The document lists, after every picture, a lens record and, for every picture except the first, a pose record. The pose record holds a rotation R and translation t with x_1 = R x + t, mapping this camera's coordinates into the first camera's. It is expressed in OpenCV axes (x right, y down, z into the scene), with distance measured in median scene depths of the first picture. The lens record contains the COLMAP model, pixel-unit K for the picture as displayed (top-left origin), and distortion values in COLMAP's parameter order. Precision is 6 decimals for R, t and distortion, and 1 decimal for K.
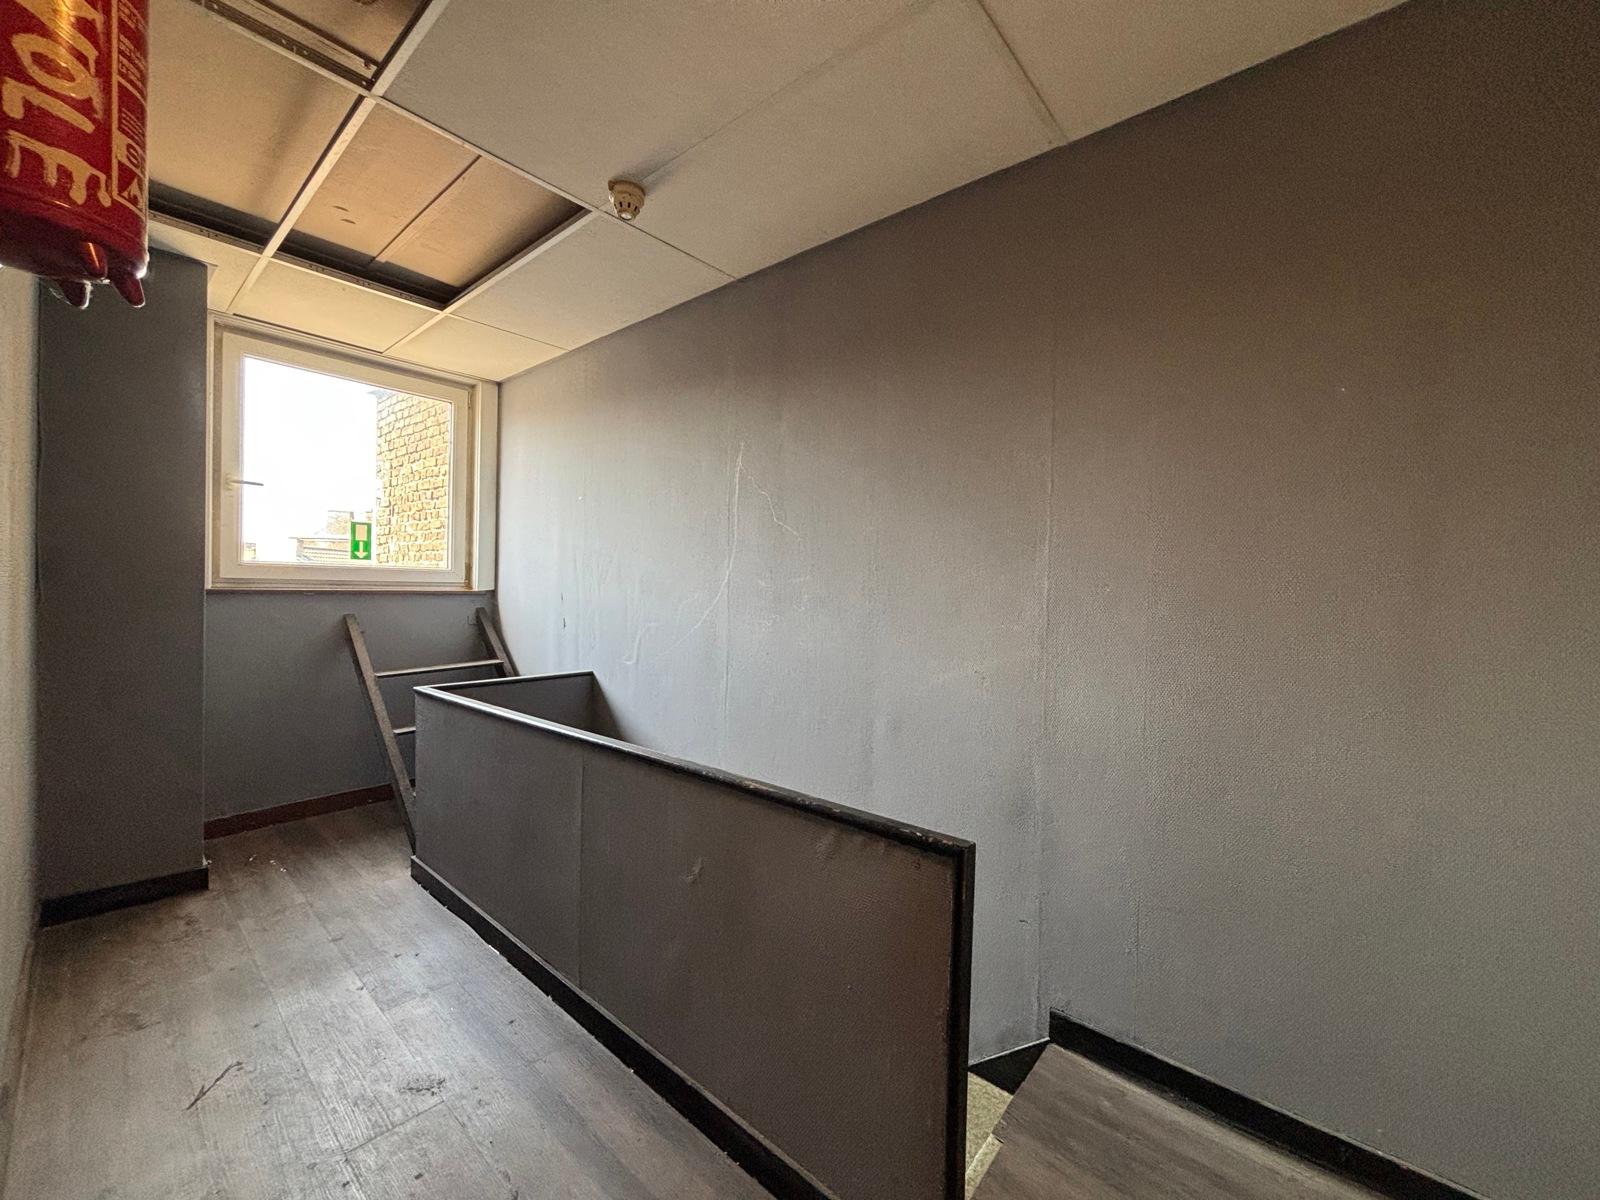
lens RADIAL K [[641.6, 0, 801.5], [0, 641.6, 595.8], [0, 0, 1]] dist [0.000475, 0.000124]
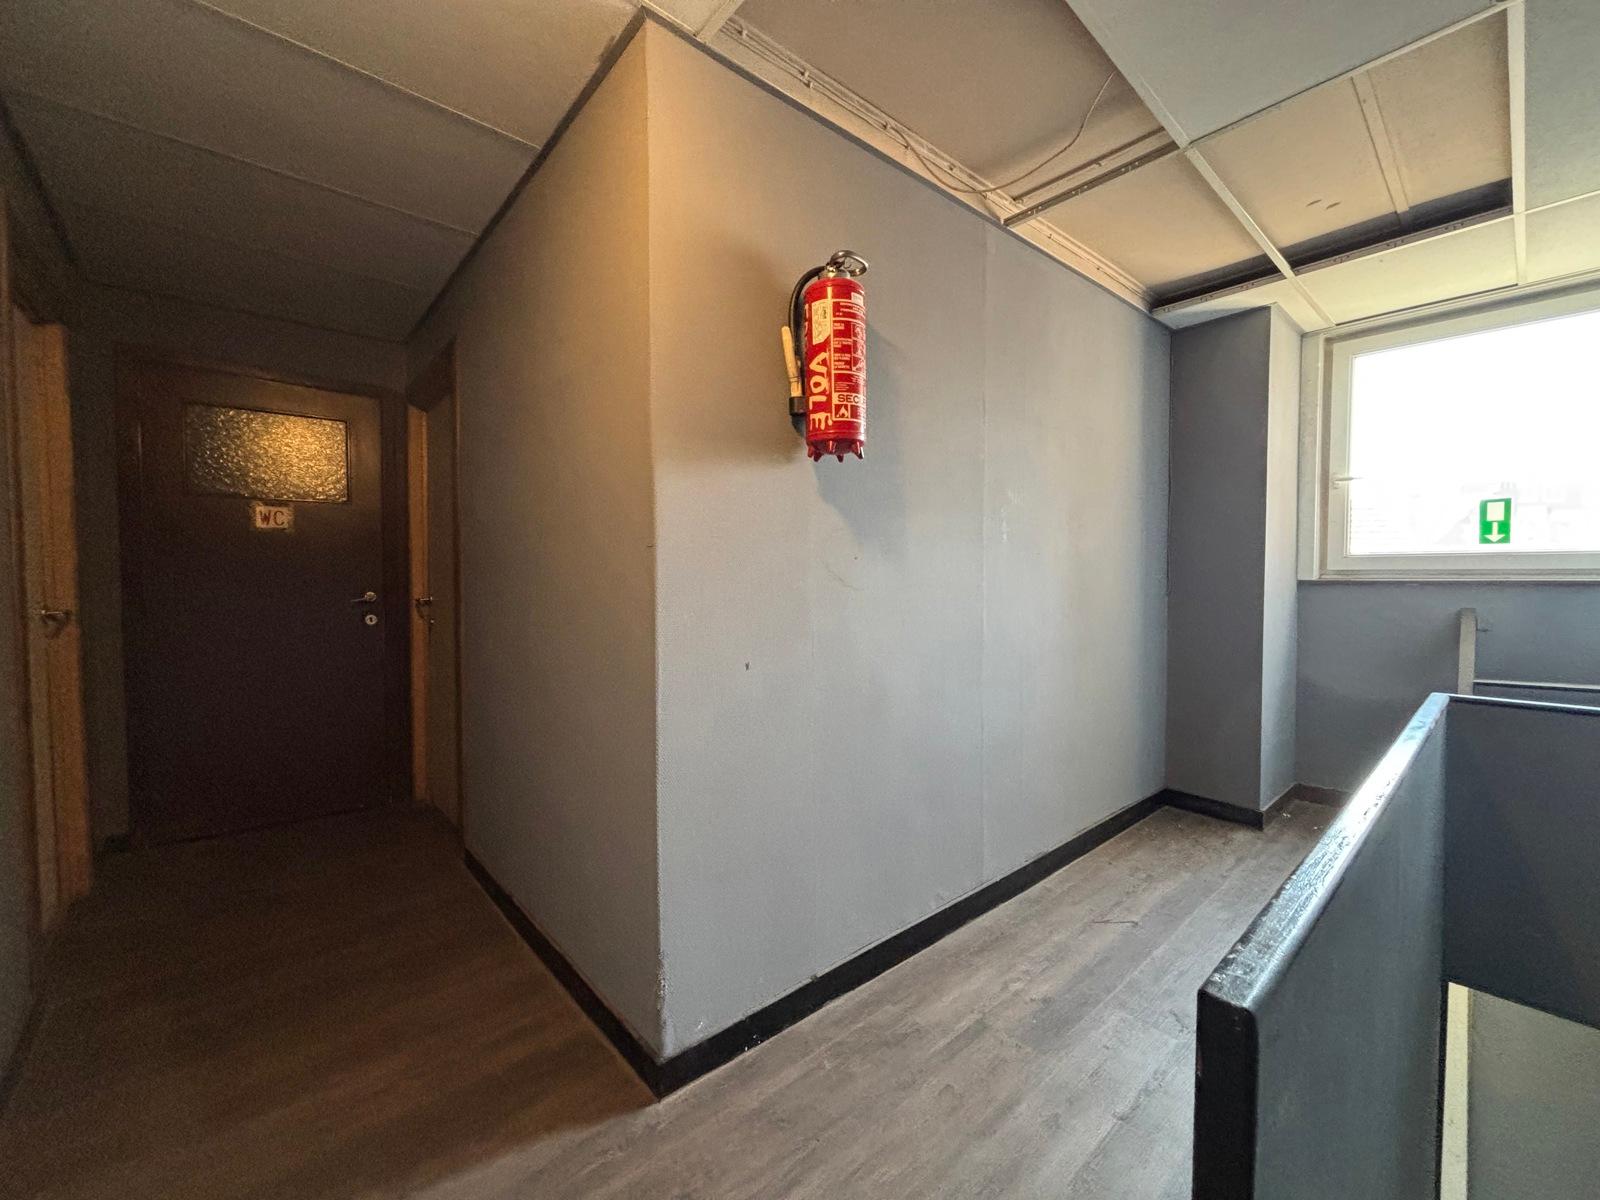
lens RADIAL K [[641.6, 0, 799.7], [0, 641.6, 596.9], [0, 0, 1]] dist [0.000475, 0.000124]
pose [[-0.129820, 0.013865, -0.991441, 0.303556], [-0.008126, 0.999854, 0.015047, 0.009030], [0.991504, 0.010010, -0.129689, 0.247737]]
